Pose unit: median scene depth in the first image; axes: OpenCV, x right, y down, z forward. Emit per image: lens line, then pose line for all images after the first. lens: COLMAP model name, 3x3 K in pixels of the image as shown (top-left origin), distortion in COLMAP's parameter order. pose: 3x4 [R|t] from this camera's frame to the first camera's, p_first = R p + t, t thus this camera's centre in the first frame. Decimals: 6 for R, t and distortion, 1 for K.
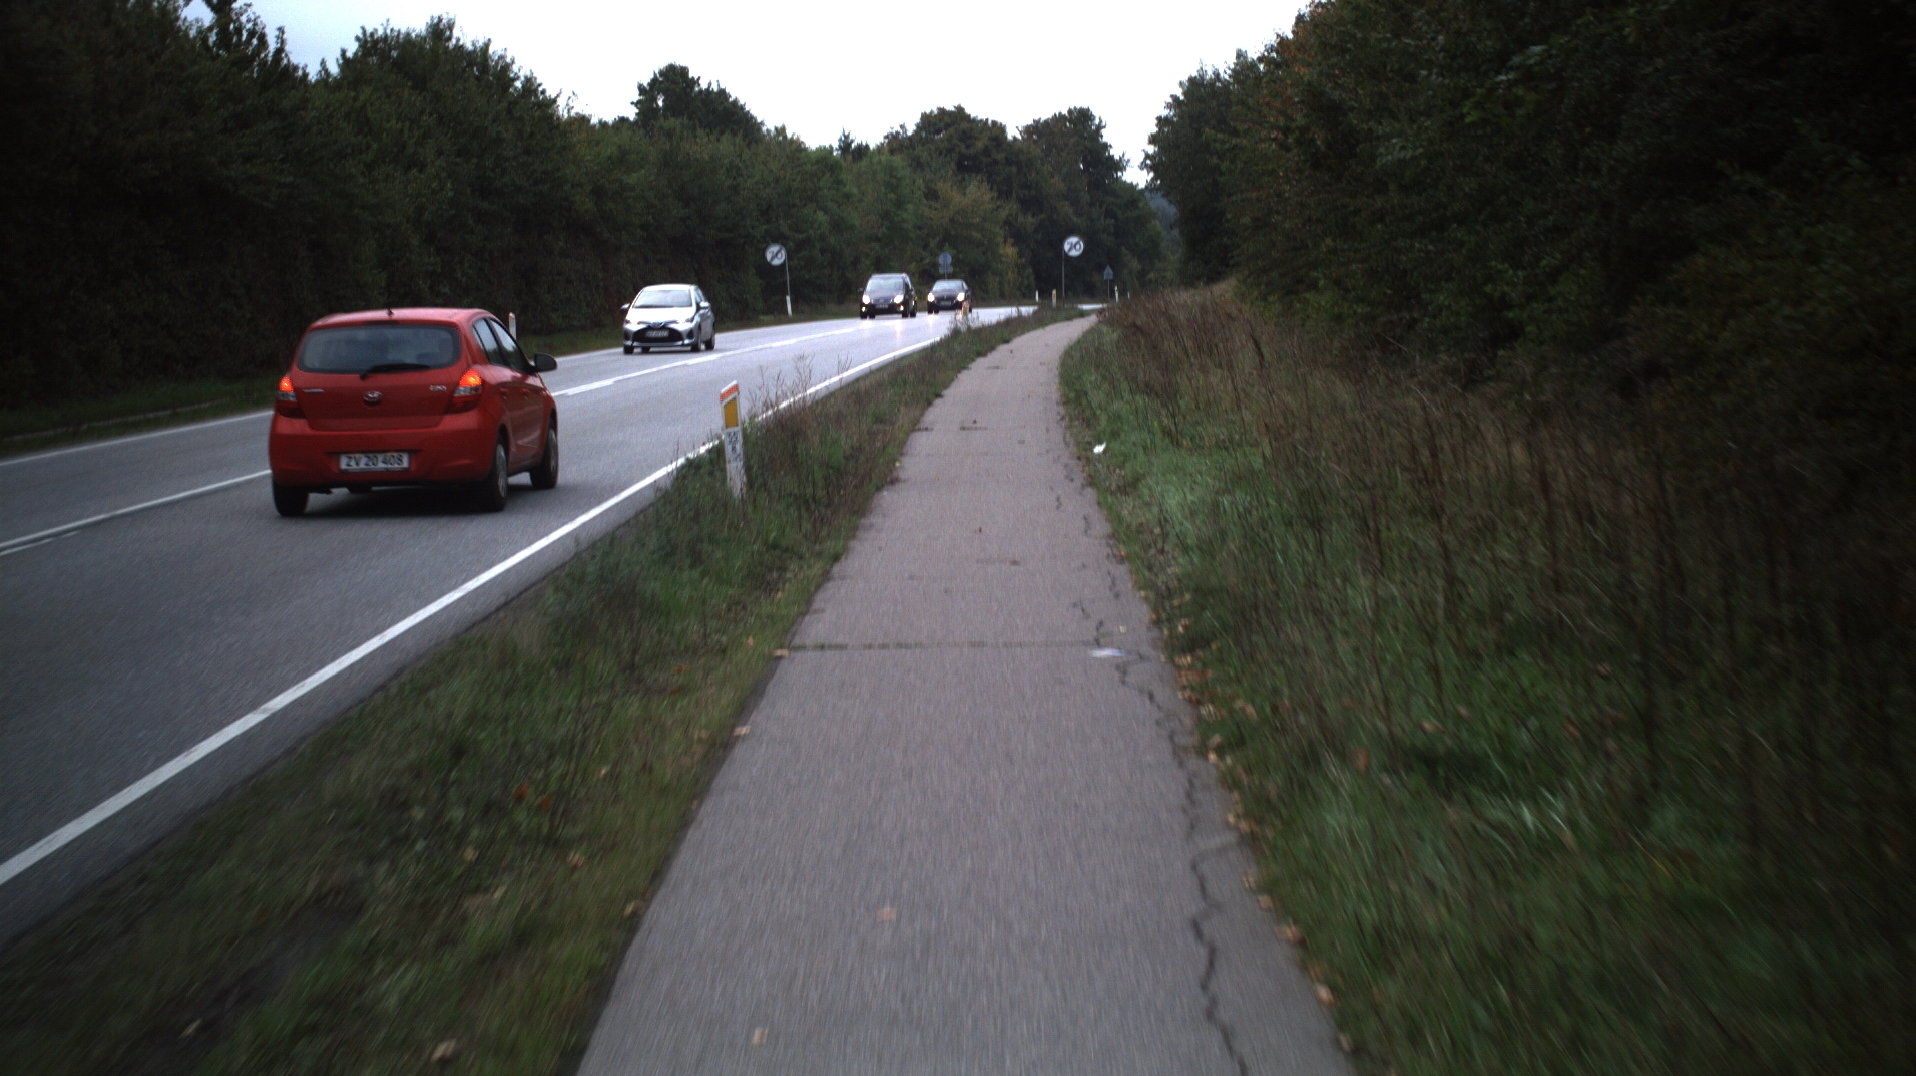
lens RADIAL K [[3338.2, 0, 958.0], [0, 3338.2, 538.0], [0, 0, 1]] dist [-0.269472, 0.211189]
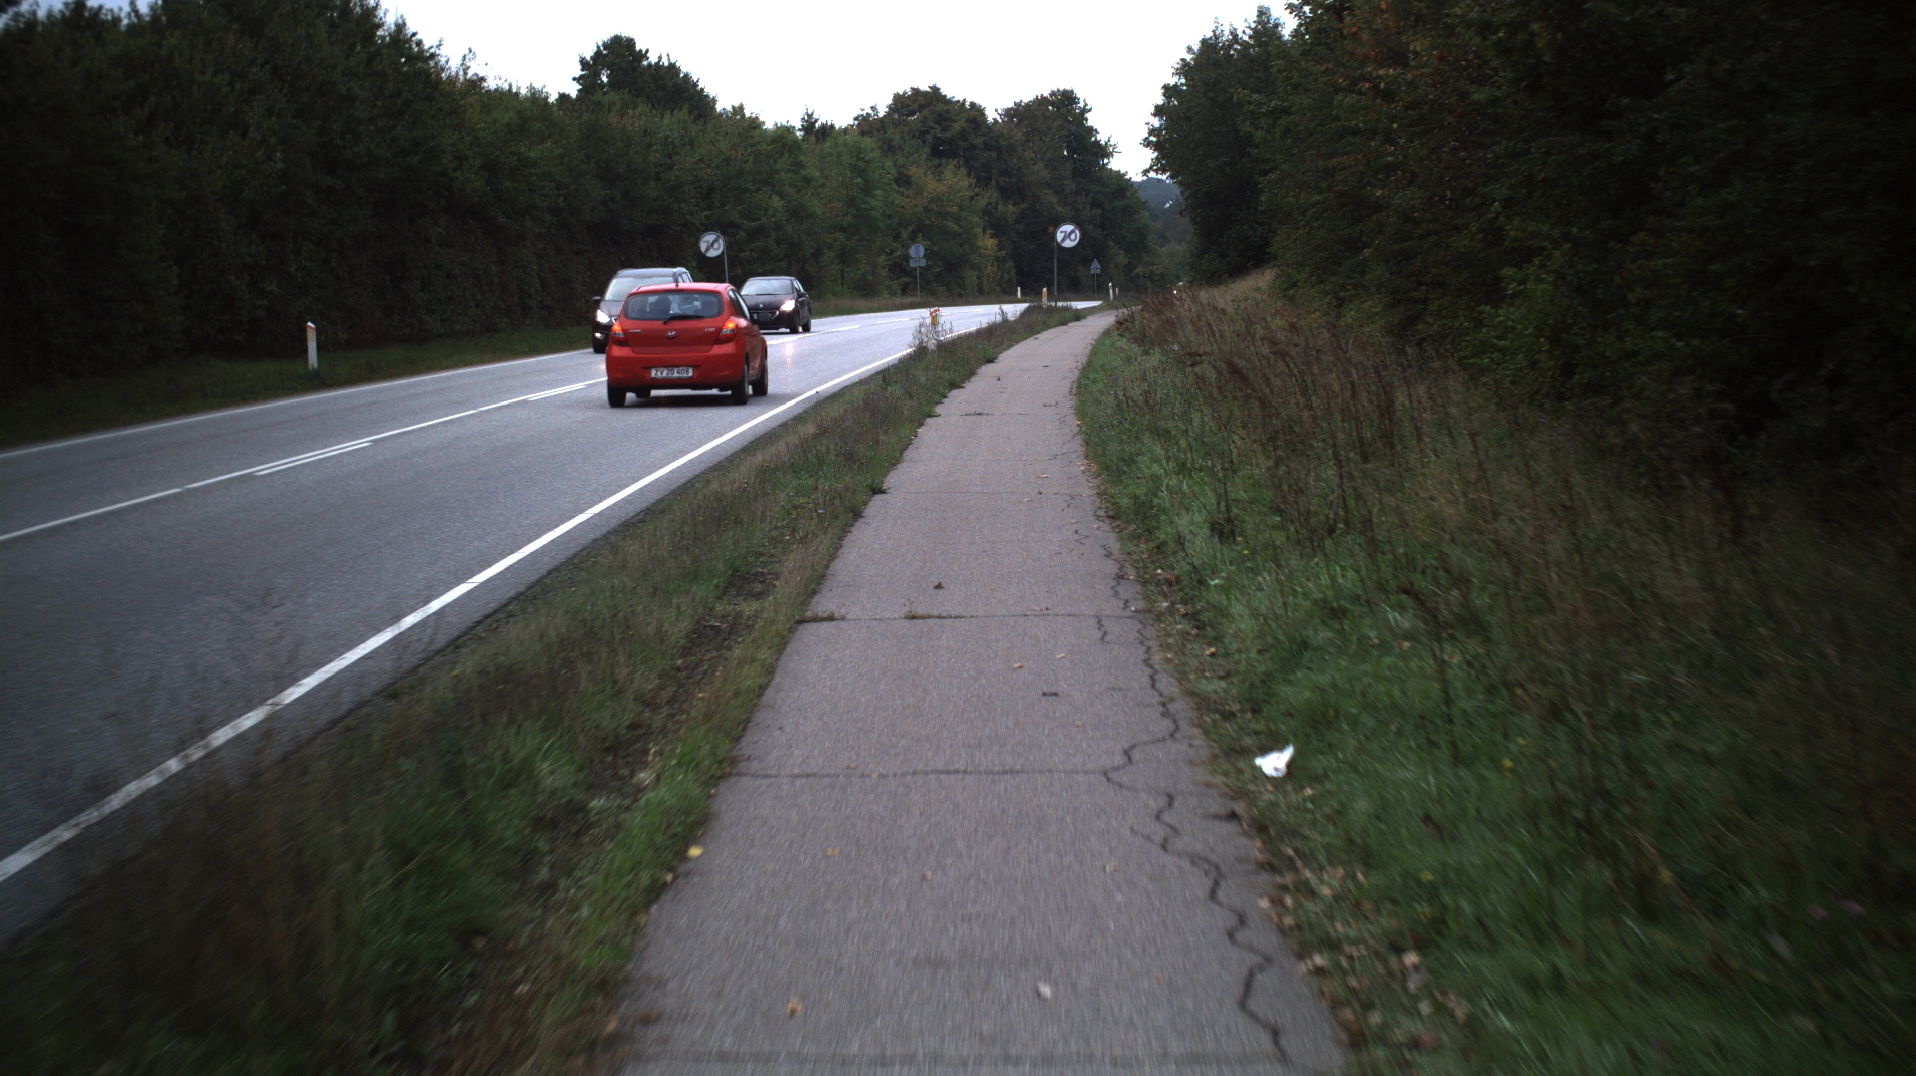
lens RADIAL K [[3338.2, 0, 958.0], [0, 3338.2, 538.0], [0, 0, 1]] dist [-0.269472, 0.211189]
pose [[0.999970, 0.002867, 0.007130, 0.001133], [-0.002881, 0.999994, 0.002013, -0.011084], [-0.007124, -0.002033, 0.999973, 0.137063]]
